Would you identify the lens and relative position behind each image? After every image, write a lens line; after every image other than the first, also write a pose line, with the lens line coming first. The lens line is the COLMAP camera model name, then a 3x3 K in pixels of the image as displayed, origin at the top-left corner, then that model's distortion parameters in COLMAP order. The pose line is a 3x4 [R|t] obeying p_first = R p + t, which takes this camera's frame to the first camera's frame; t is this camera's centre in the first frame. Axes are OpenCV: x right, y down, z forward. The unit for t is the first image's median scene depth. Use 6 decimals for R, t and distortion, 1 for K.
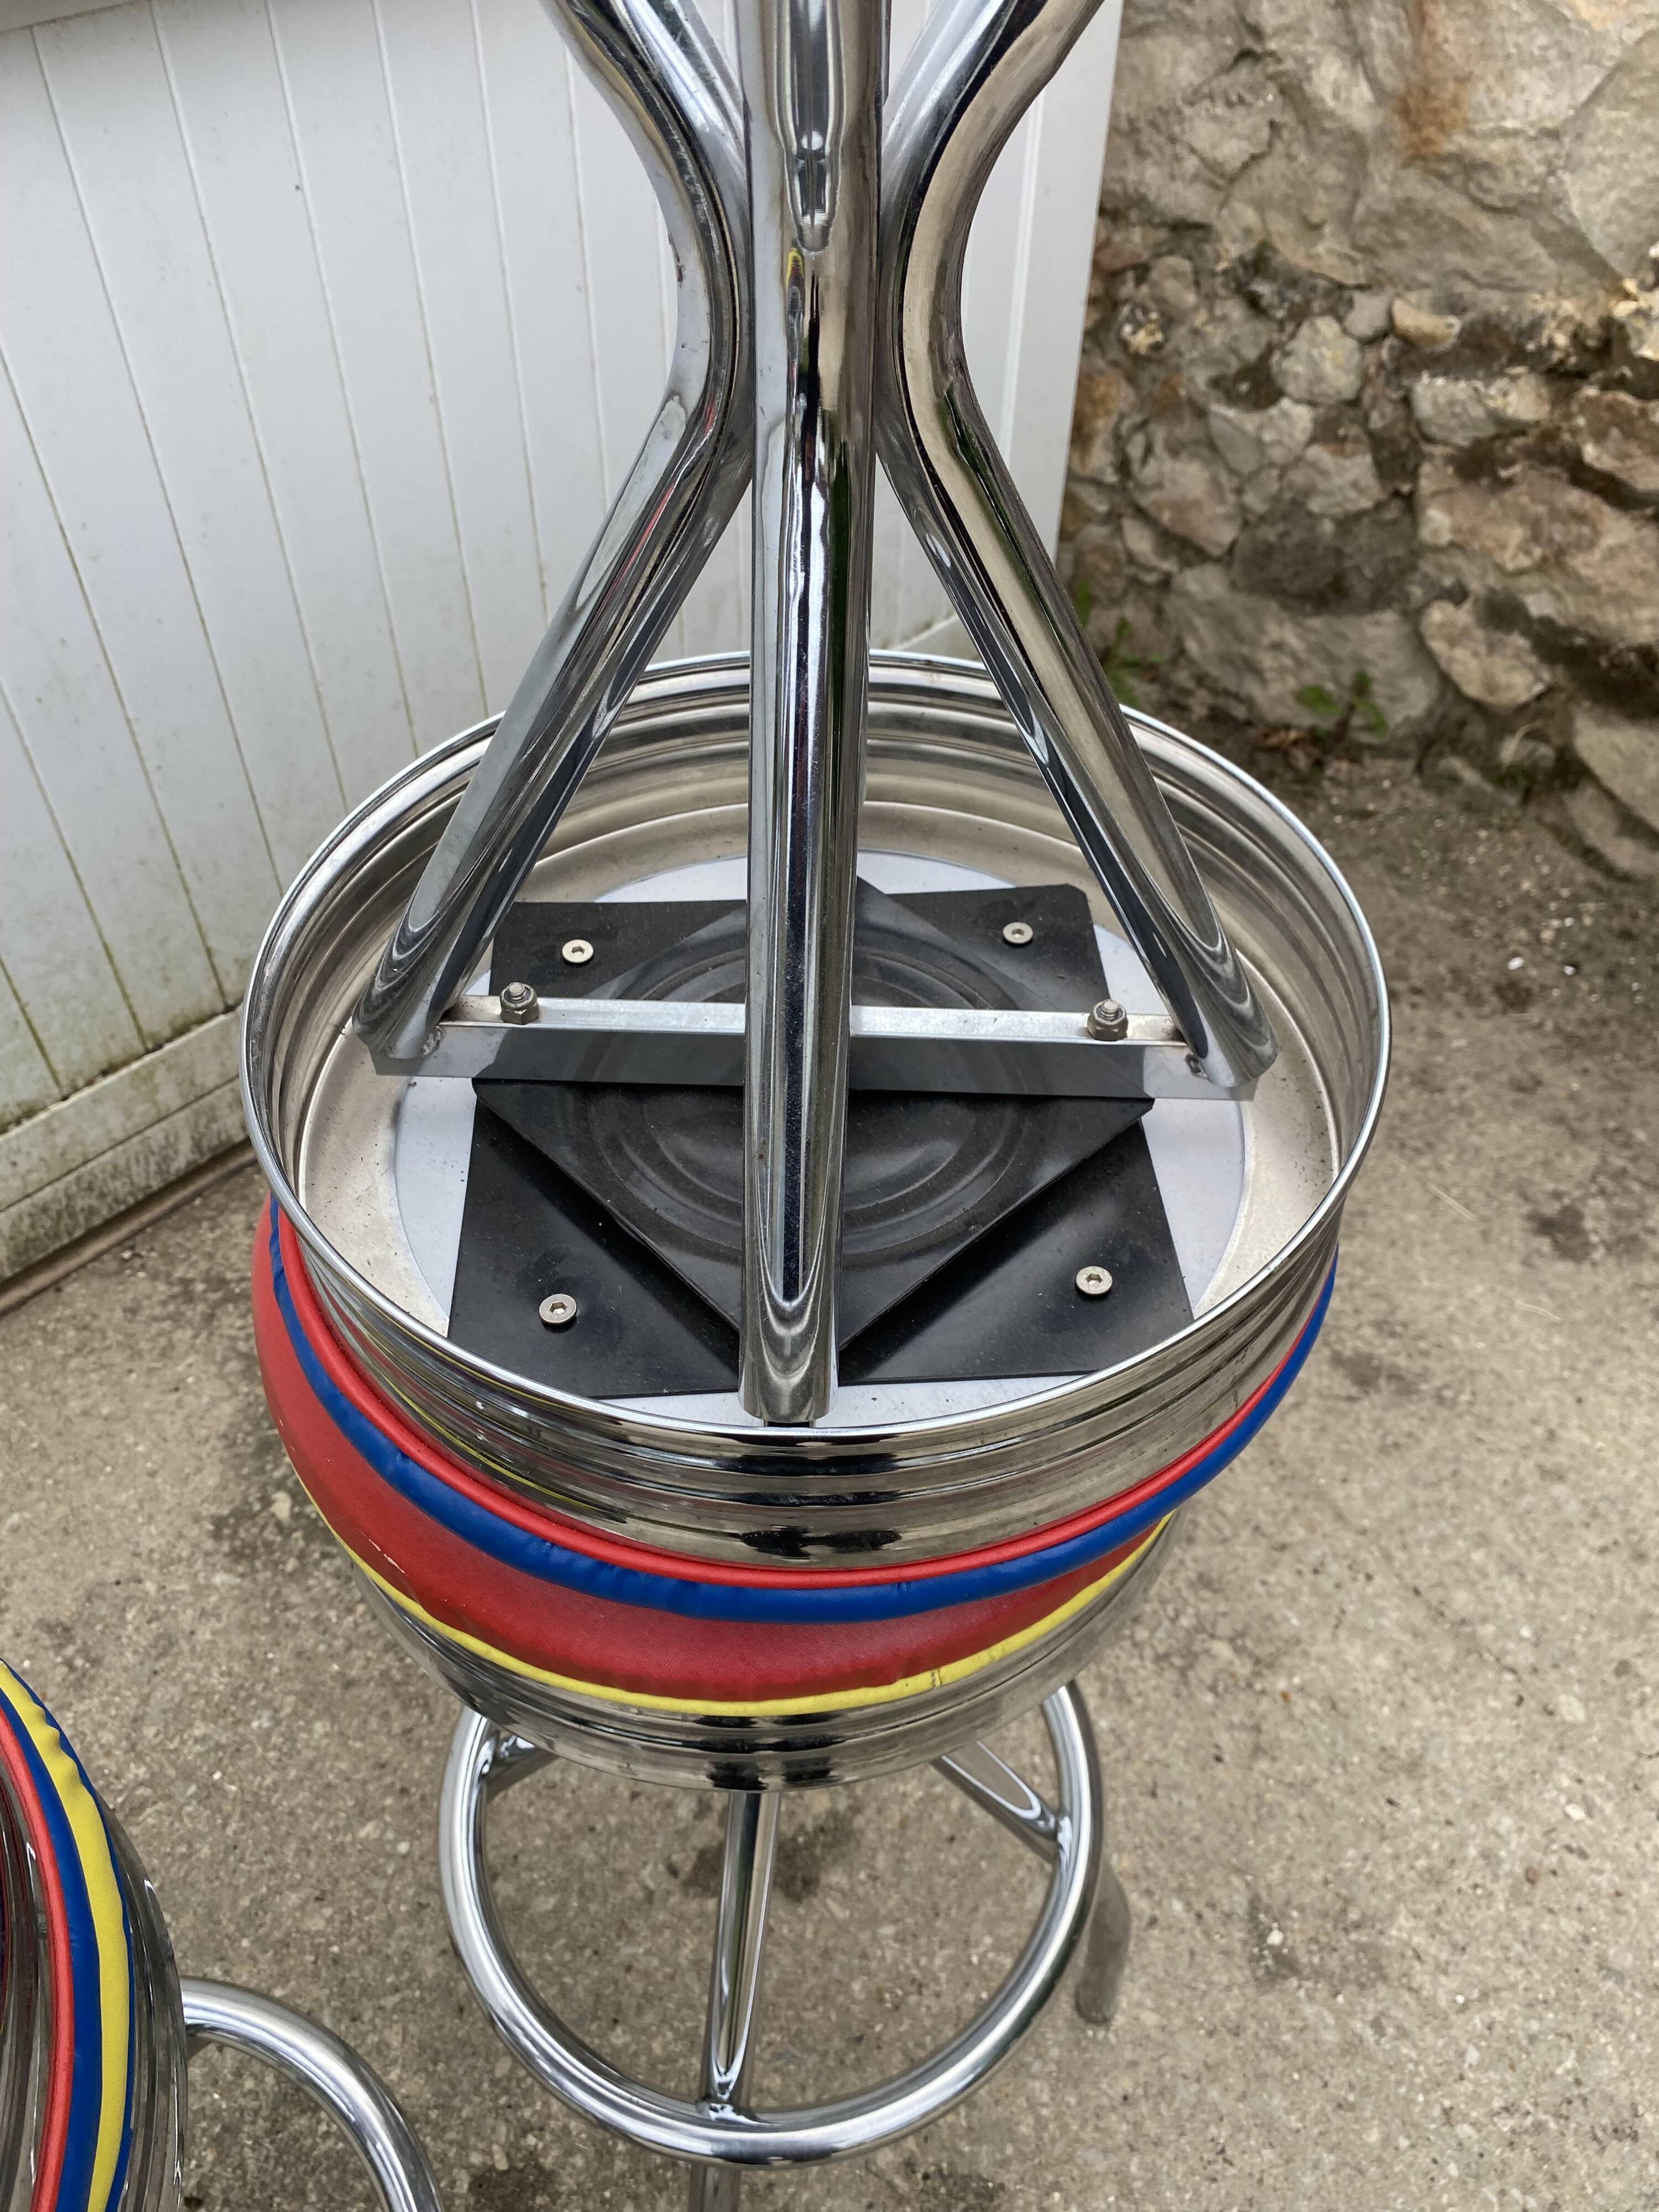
lens RADIAL K [[1689.9, 0, 829.5], [0, 1689.9, 1106.0], [0, 0, 1]] dist [0.009254, -0.004441]
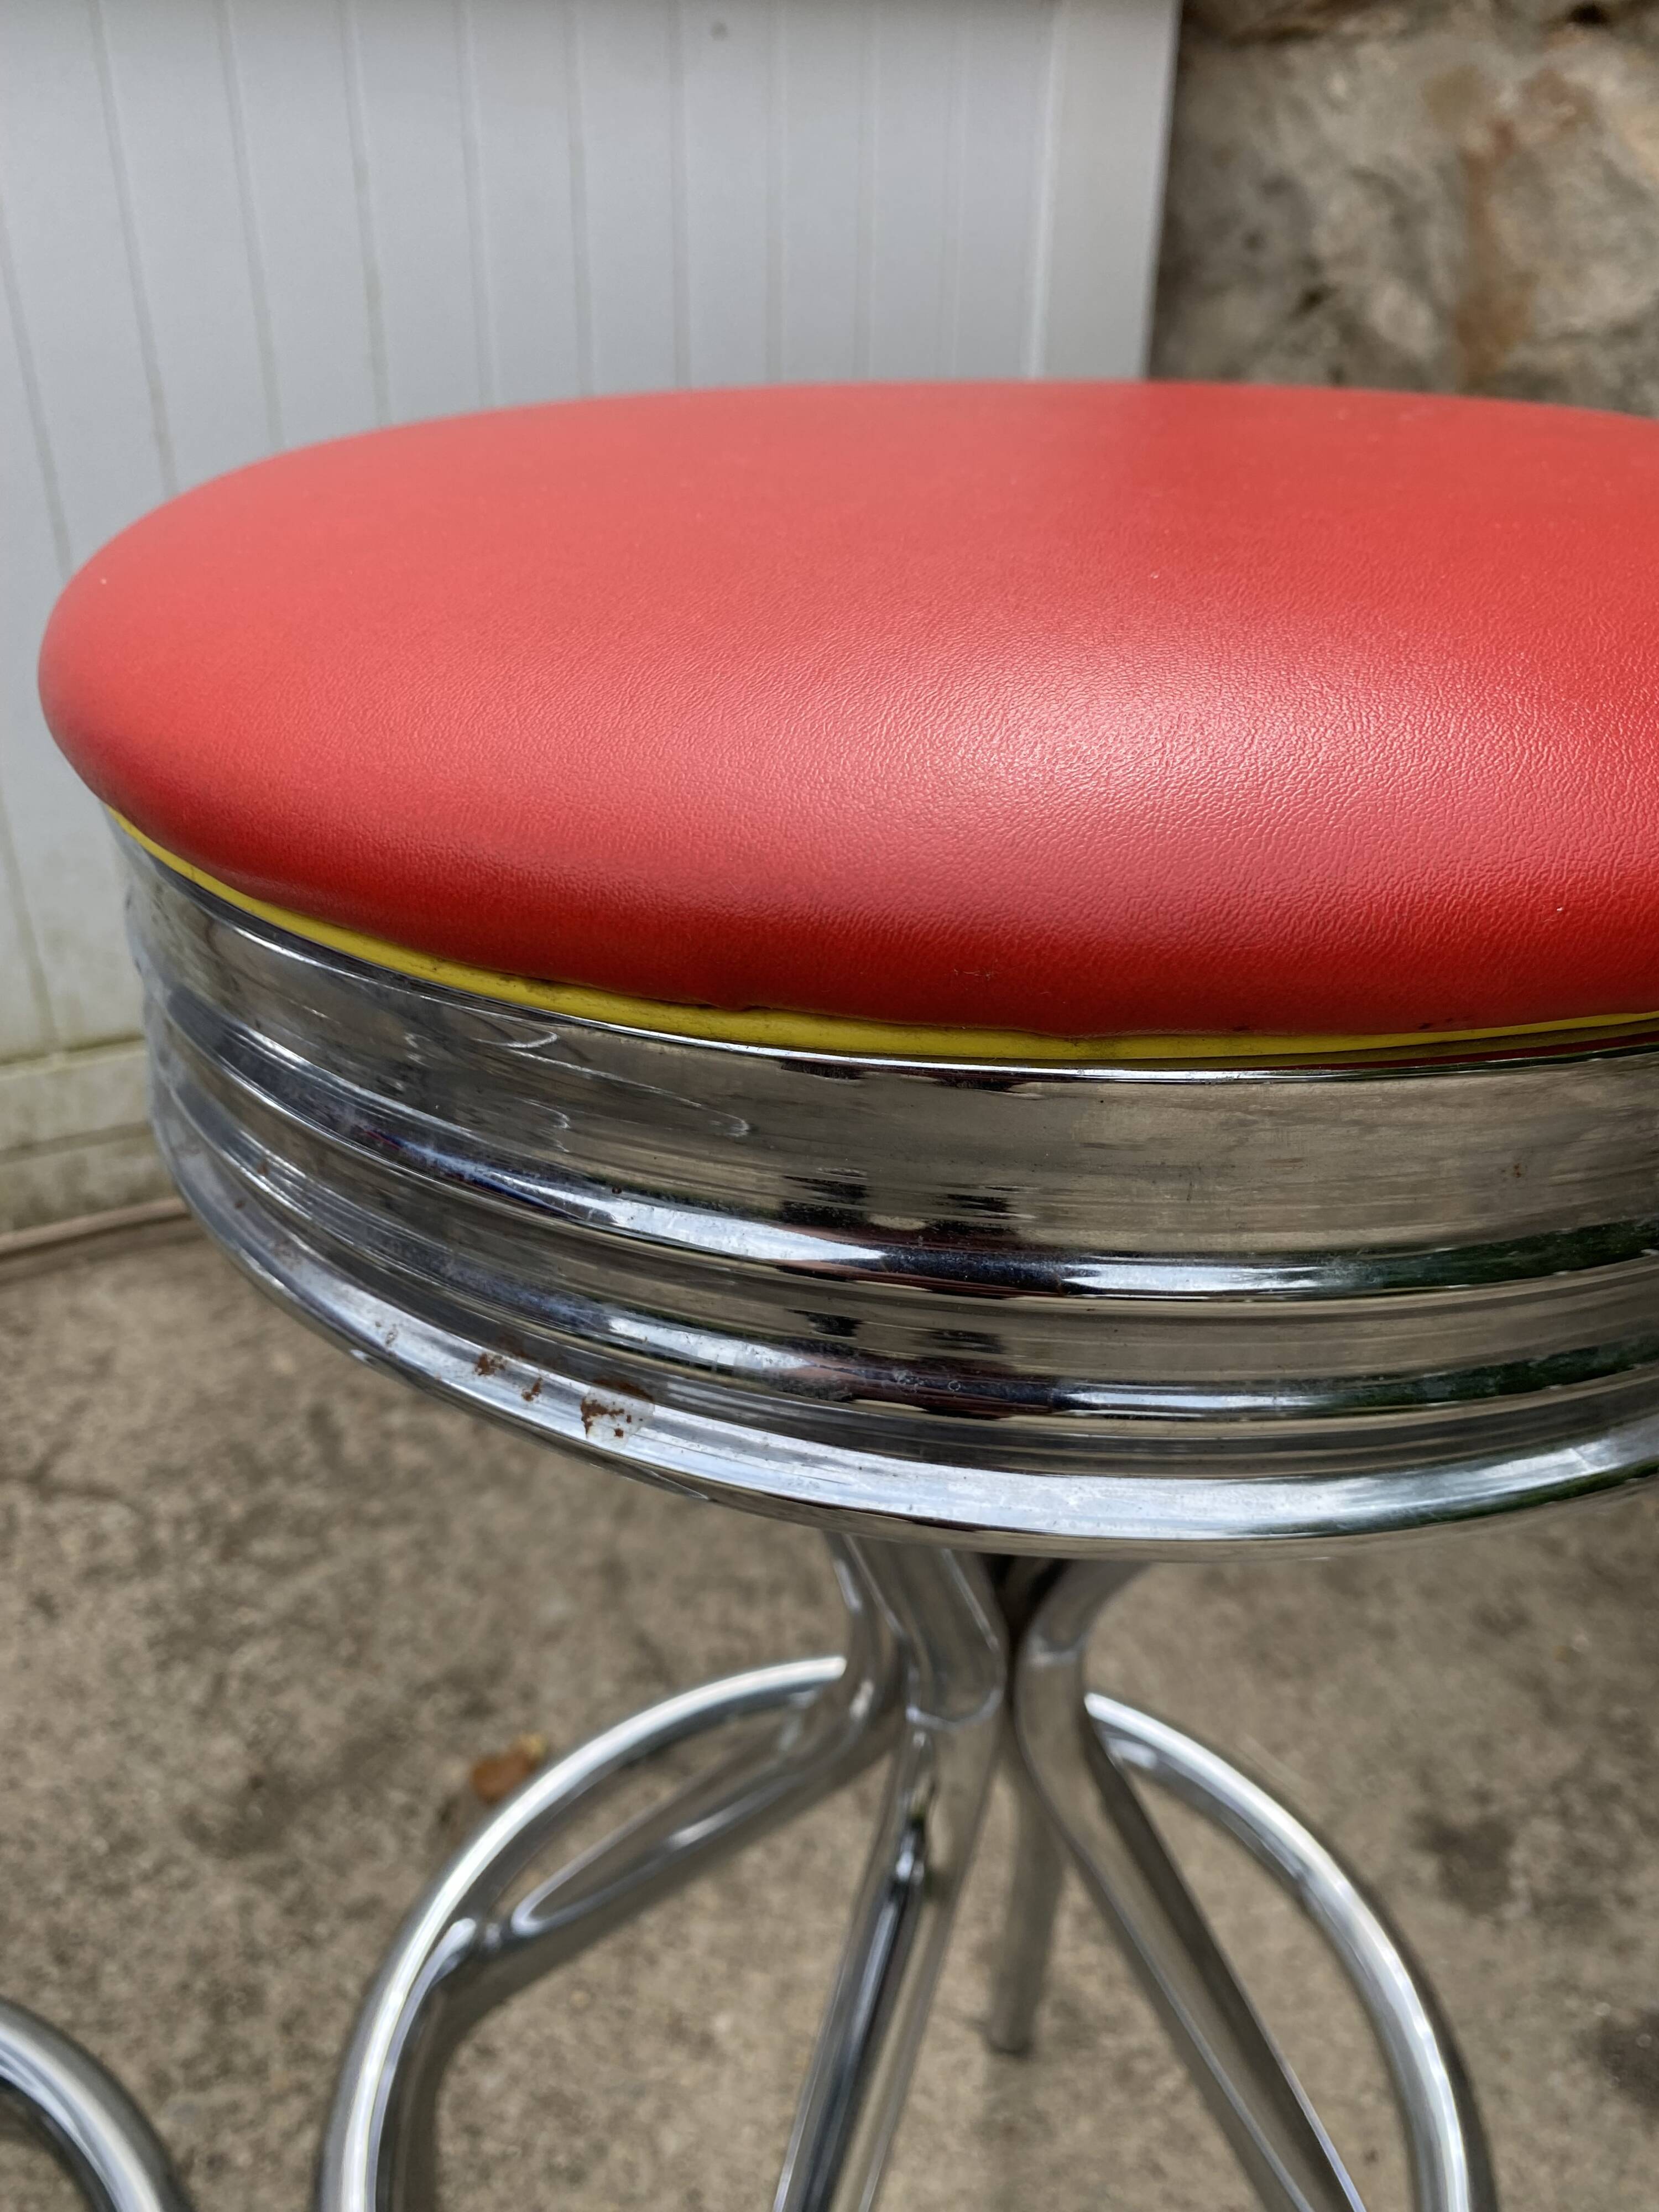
lens RADIAL K [[1689.9, 0, 829.5], [0, 1689.9, 1106.0], [0, 0, 1]] dist [0.009254, -0.004441]
pose [[0.945150, 0.165781, -0.281439, 0.339327], [-0.241055, 0.935450, -0.258506, 0.034556], [0.220417, 0.312169, 0.924103, 0.306705]]
